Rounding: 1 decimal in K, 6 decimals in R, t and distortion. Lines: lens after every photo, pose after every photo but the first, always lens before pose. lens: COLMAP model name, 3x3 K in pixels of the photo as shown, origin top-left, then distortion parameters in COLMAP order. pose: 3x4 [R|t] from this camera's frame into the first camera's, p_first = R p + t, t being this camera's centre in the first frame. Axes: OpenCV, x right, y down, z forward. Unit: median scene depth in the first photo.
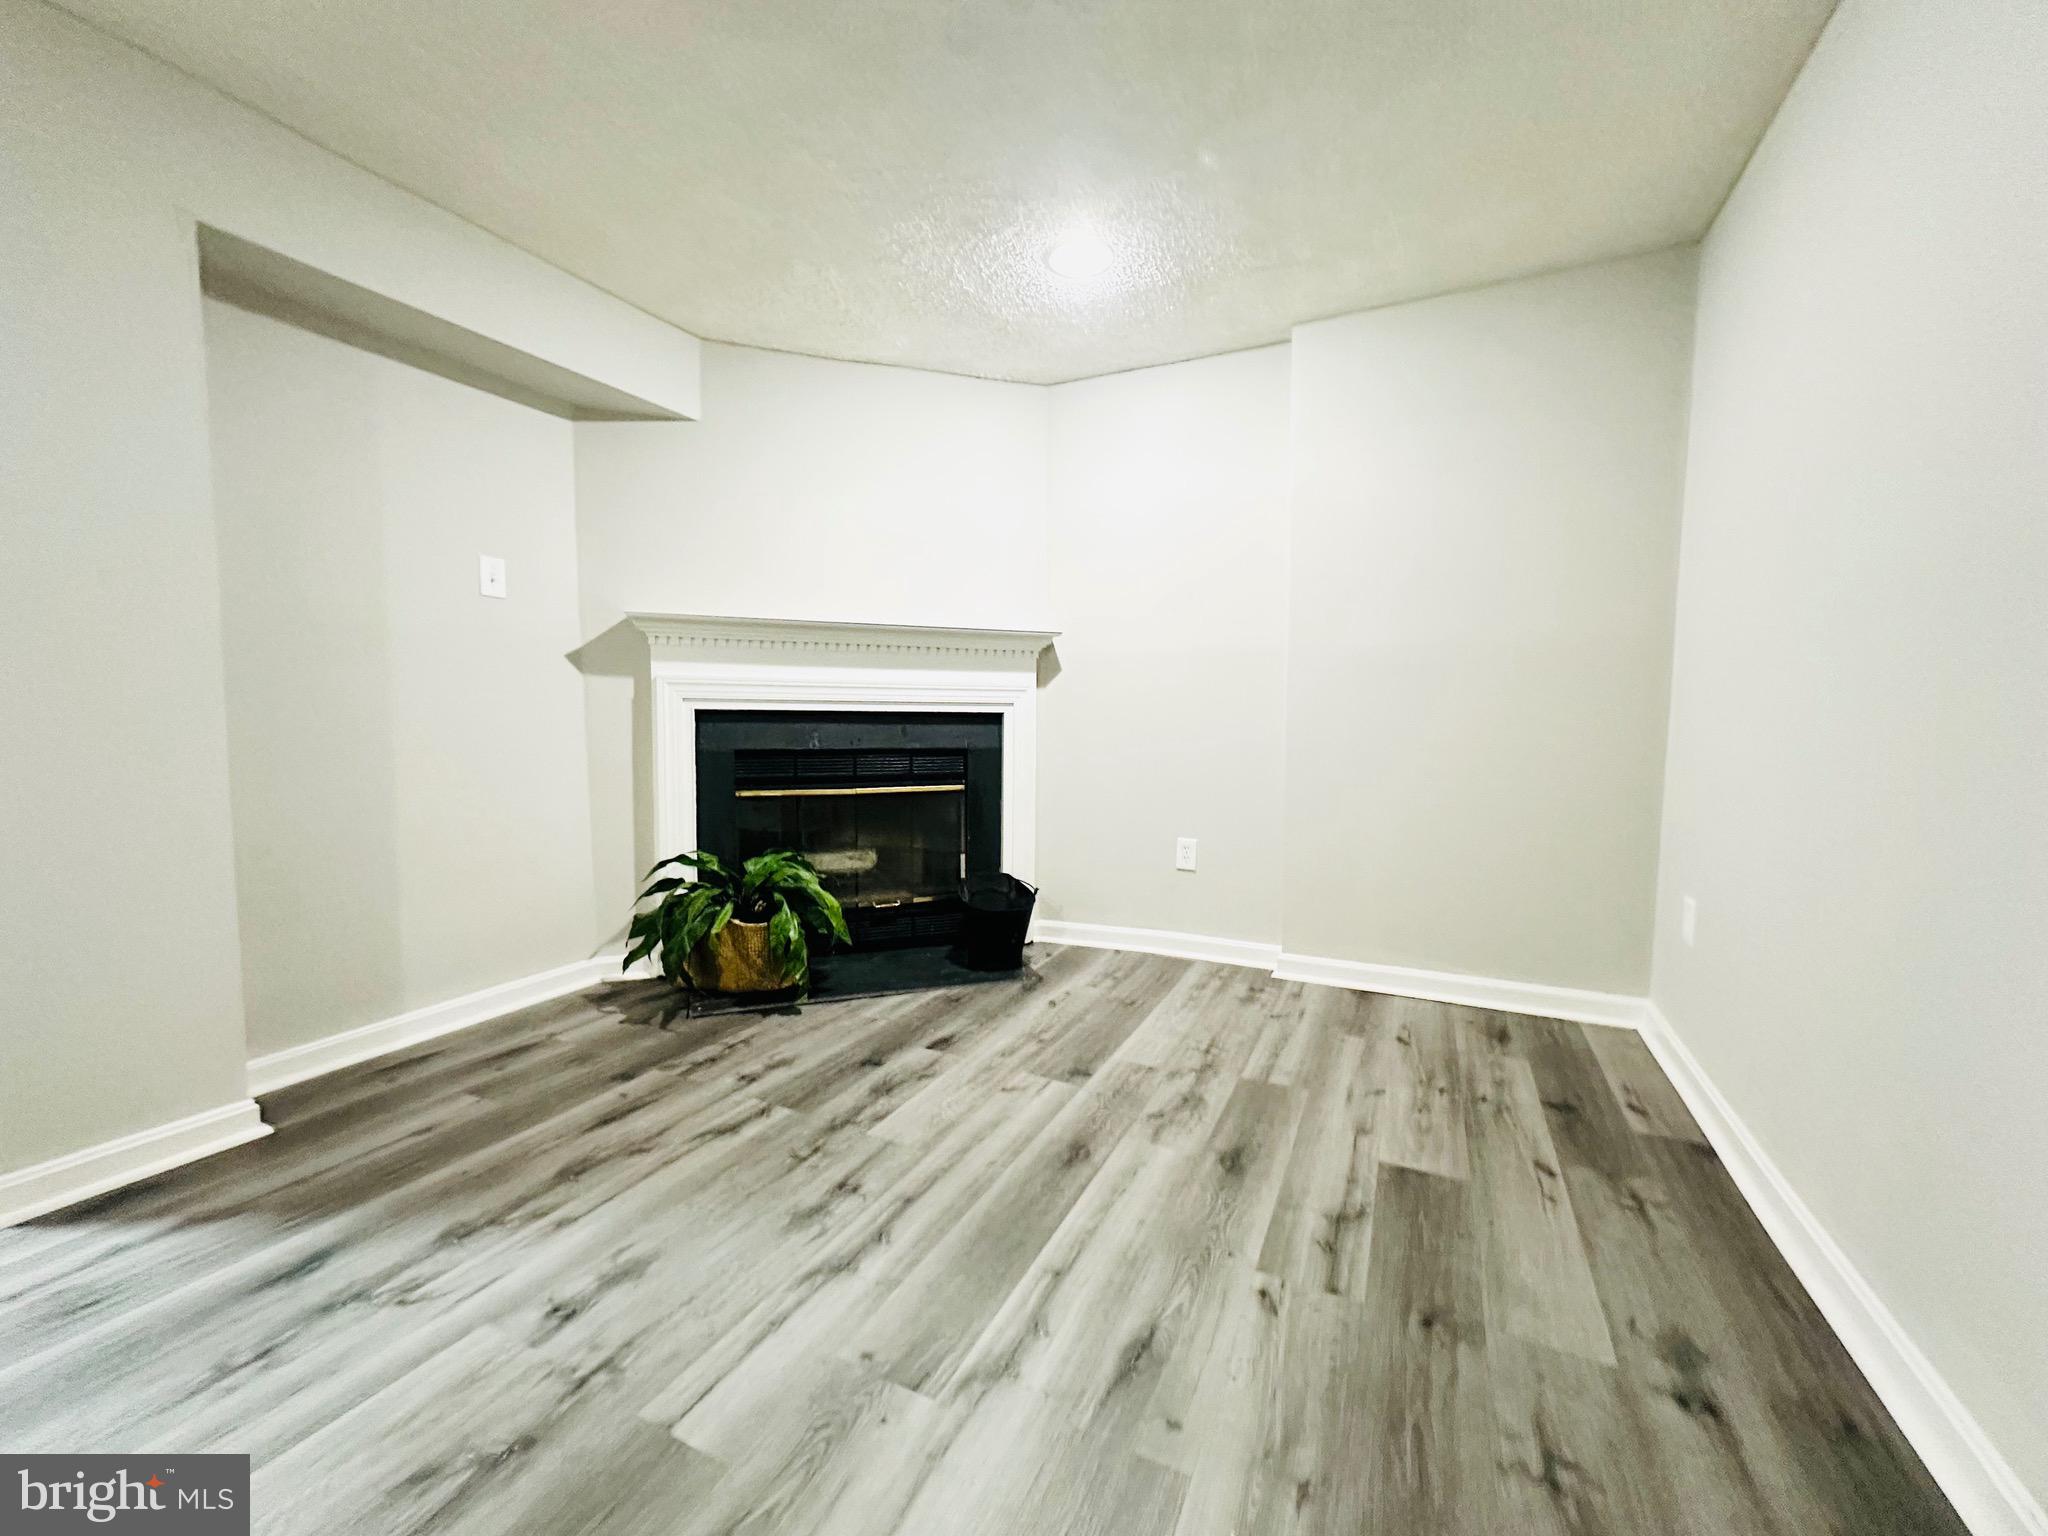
lens RADIAL K [[817.5, 0, 1026.2], [0, 817.5, 771.3], [0, 0, 1]] dist [-0.002405, 0.000790]
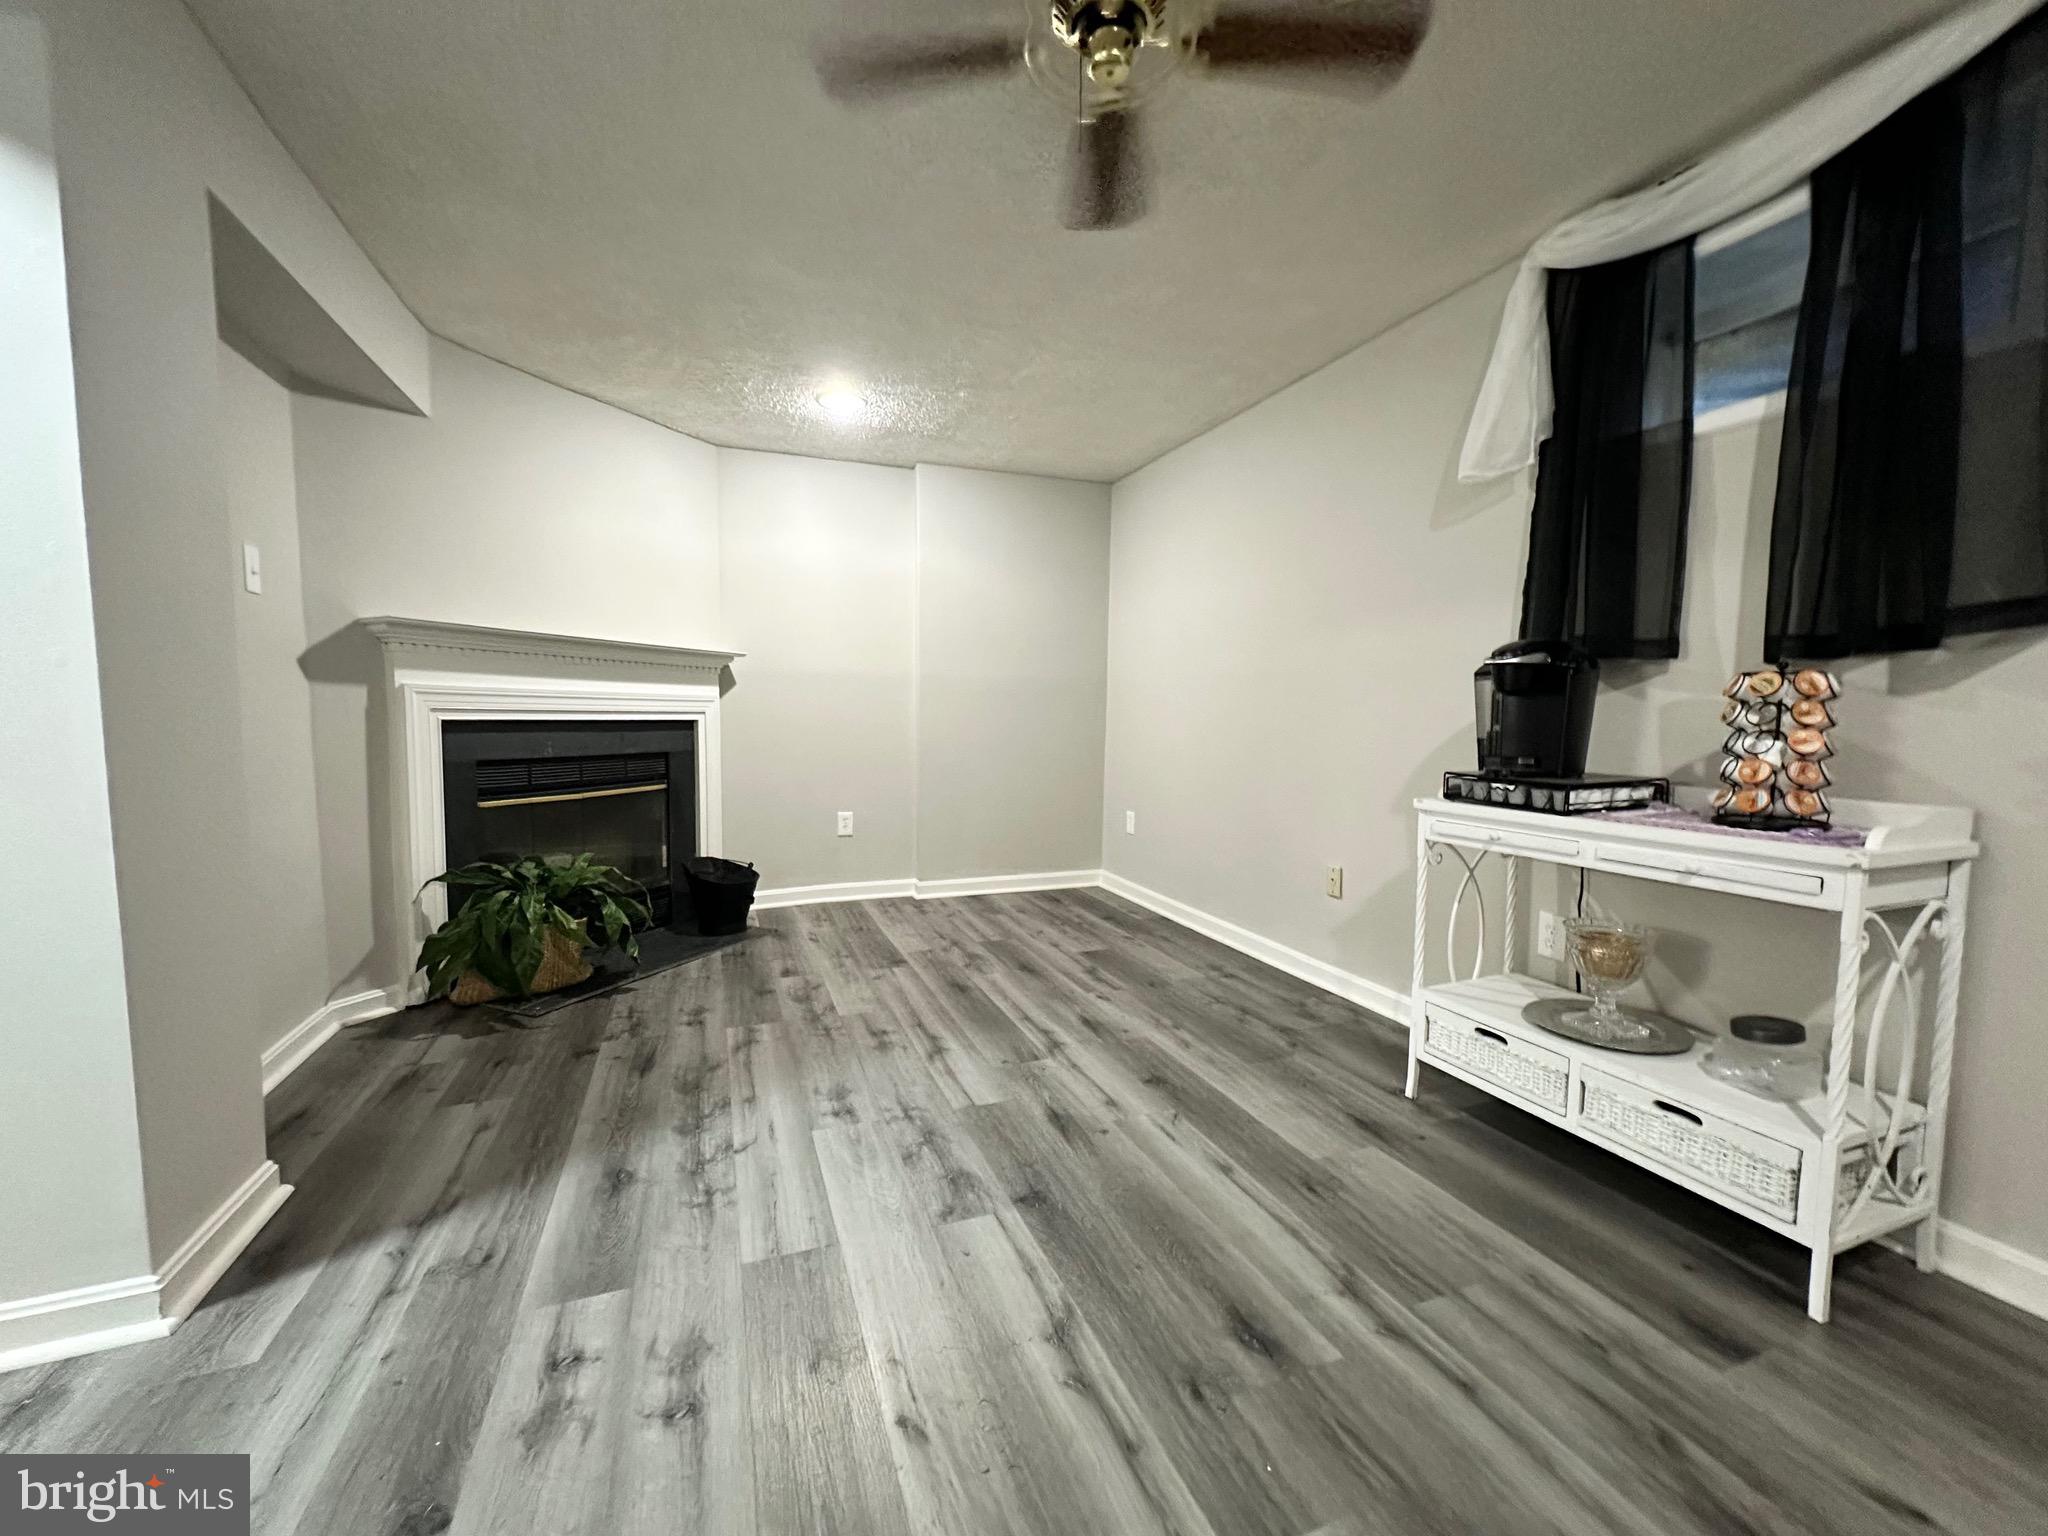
lens RADIAL K [[816.2, 0, 1026.2], [0, 816.2, 771.5], [0, 0, 1]] dist [-0.001211, 0.000348]
pose [[0.679221, -0.052333, 0.732066, -0.988476], [0.045965, 0.998530, 0.028734, -0.017388], [-0.732493, 0.014133, 0.680628, -0.235398]]
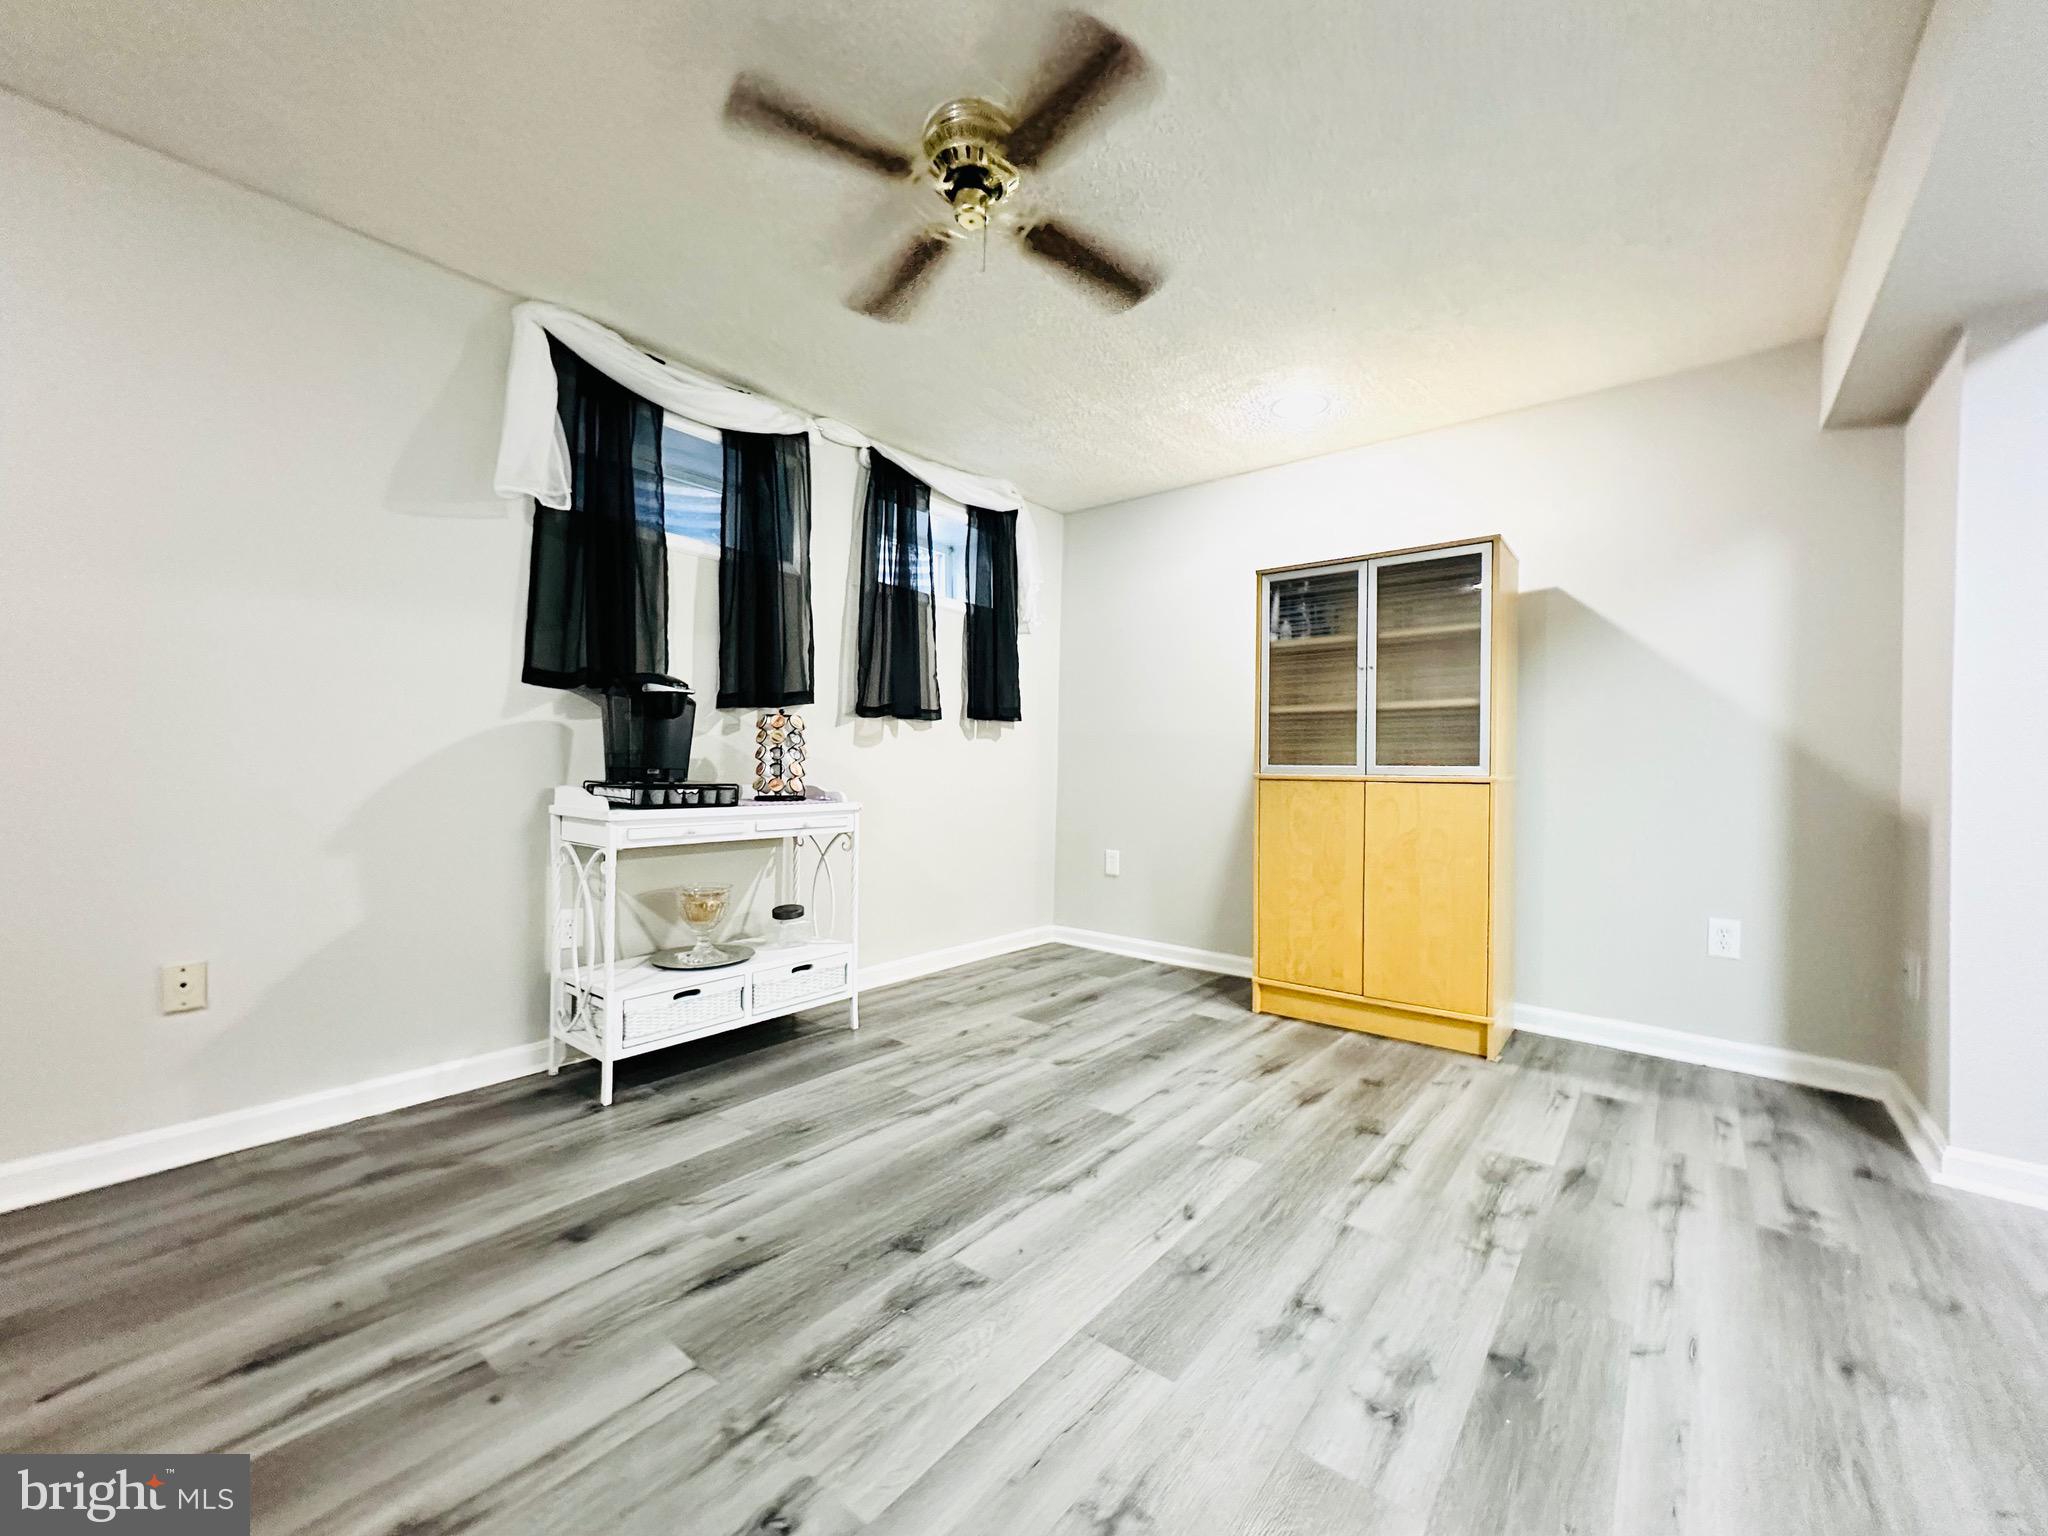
lens RADIAL K [[816.2, 0, 1026.2], [0, 816.2, 771.5], [0, 0, 1]] dist [-0.001211, 0.000348]
pose [[-0.972950, -0.017419, 0.230357, -0.654410], [-0.000681, 0.997365, 0.072543, -0.065576], [-0.231013, 0.070424, -0.970399, 1.118545]]
